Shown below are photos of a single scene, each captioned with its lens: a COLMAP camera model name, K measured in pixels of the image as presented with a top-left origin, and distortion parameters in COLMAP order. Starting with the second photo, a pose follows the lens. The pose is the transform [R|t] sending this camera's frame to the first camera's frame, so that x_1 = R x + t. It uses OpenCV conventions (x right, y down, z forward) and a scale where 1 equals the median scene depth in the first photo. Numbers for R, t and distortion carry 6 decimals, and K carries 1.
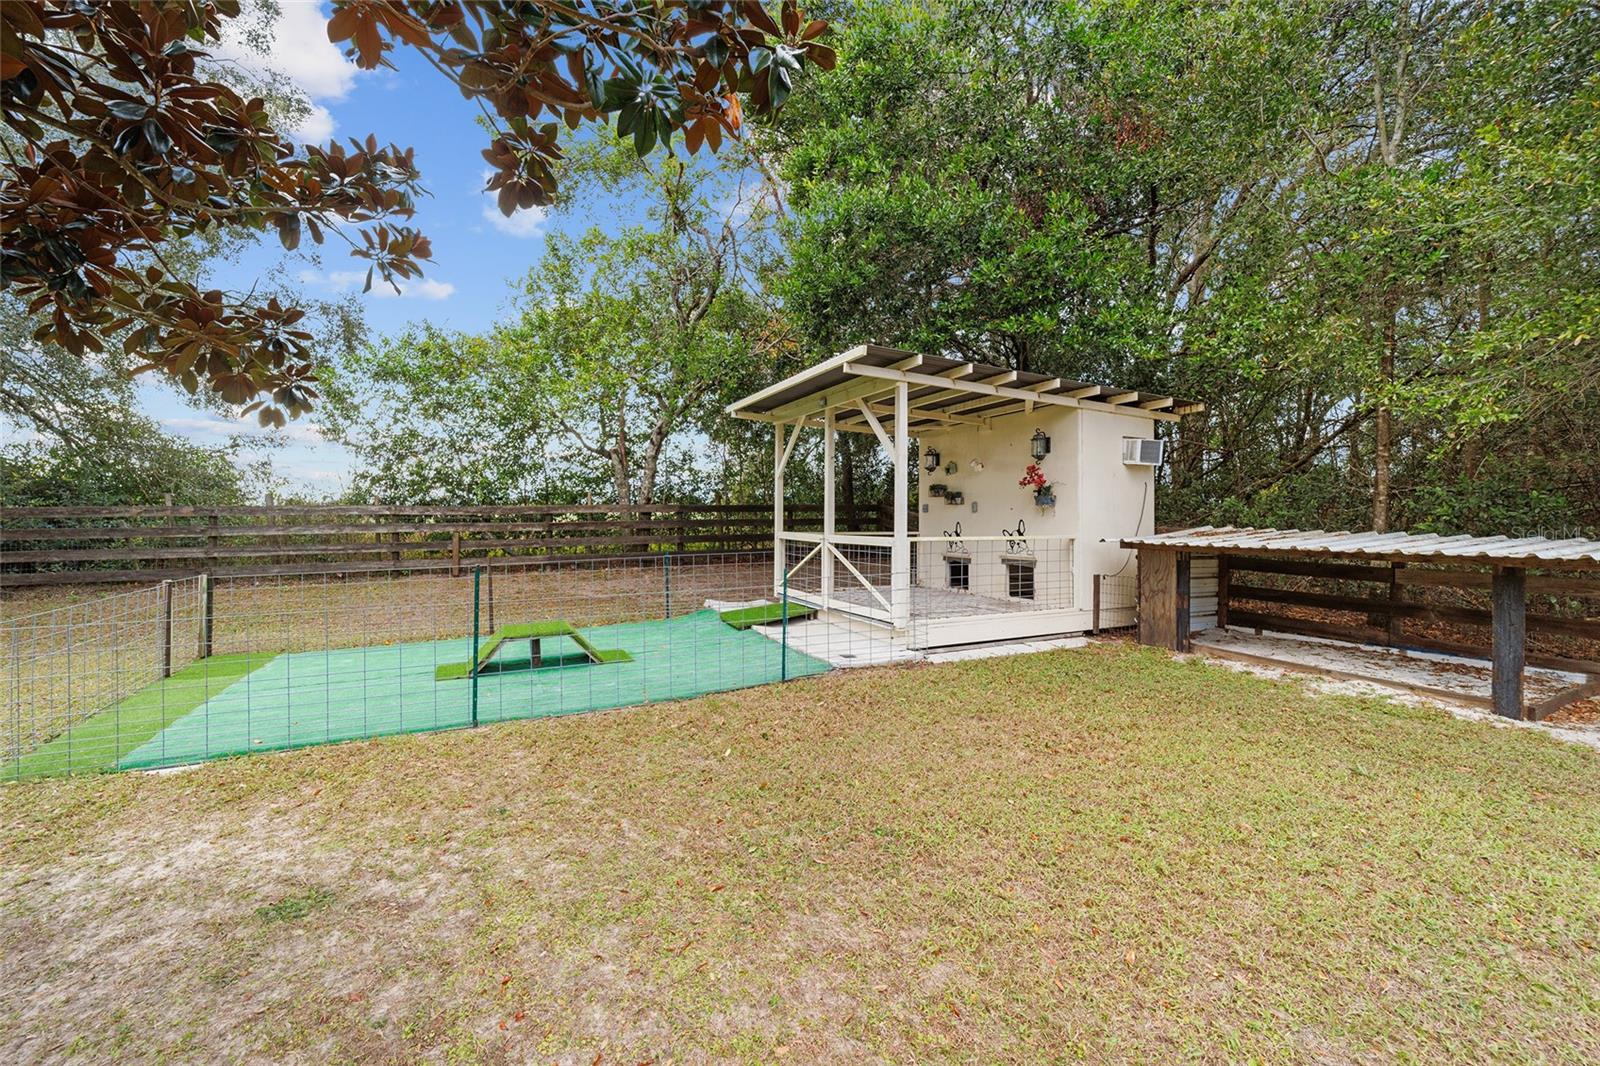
lens RADIAL K [[651.5, 0, 793.0], [0, 651.5, 526.1], [0, 0, 1]] dist [0.002194, 0.000120]
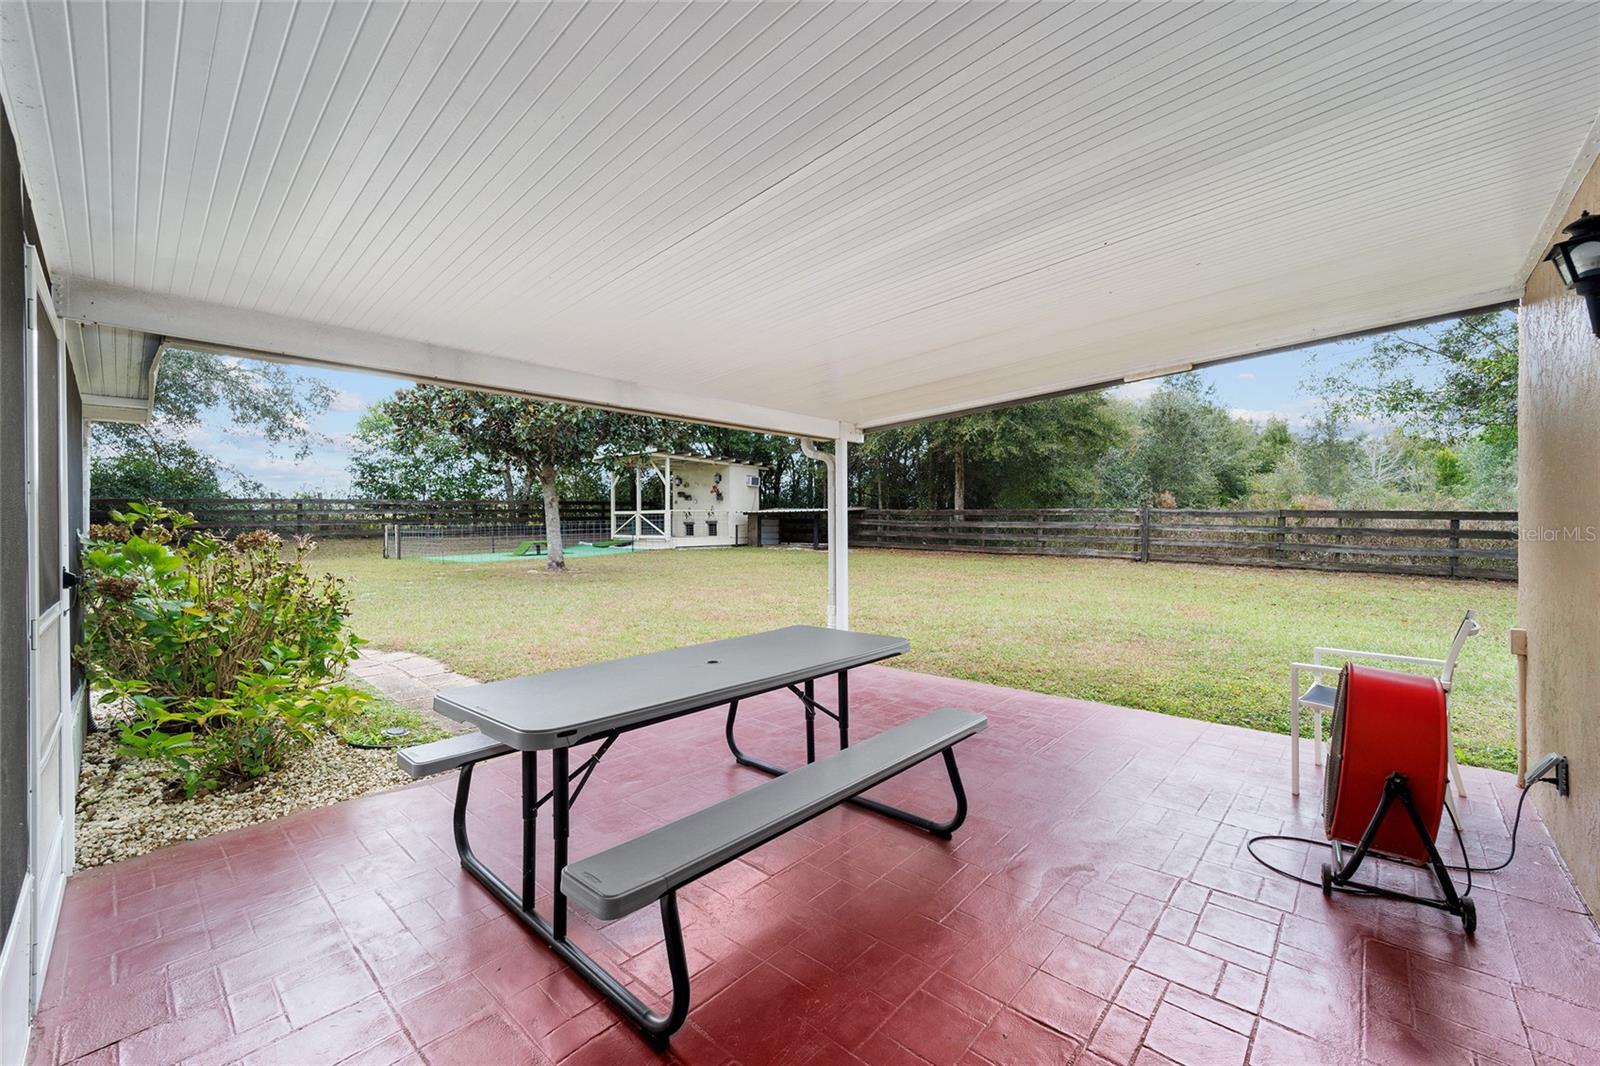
lens RADIAL K [[651.5, 0, 793.0], [0, 651.5, 526.1], [0, 0, 1]] dist [0.002194, 0.000120]
pose [[0.928908, -0.013139, 0.370077, -0.334937], [0.014898, 0.999887, -0.001895, 0.085664], [-0.370011, 0.007274, 0.928999, -1.629012]]
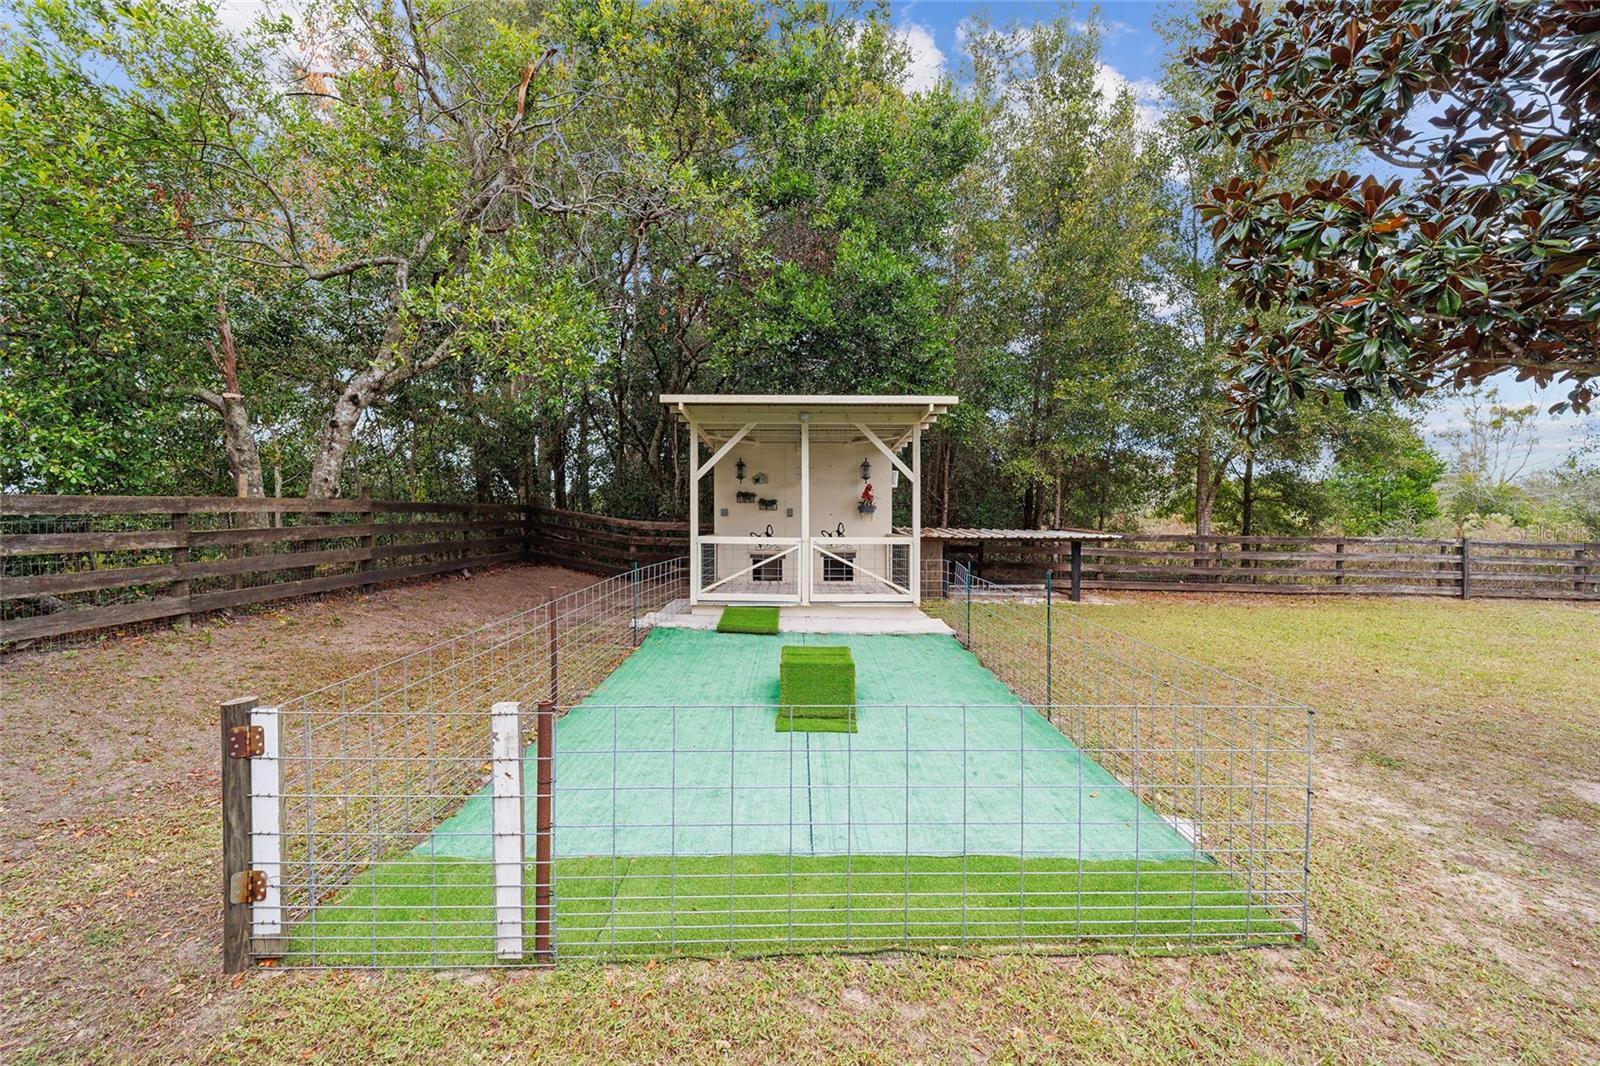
lens RADIAL K [[651.5, 0, 793.0], [0, 651.5, 526.1], [0, 0, 1]] dist [0.002194, 0.000120]
pose [[0.419697, -0.015212, 0.907537, -0.961301], [0.008354, 0.999882, 0.012896, -0.022042], [-0.907626, 0.002169, 0.419774, 0.548098]]
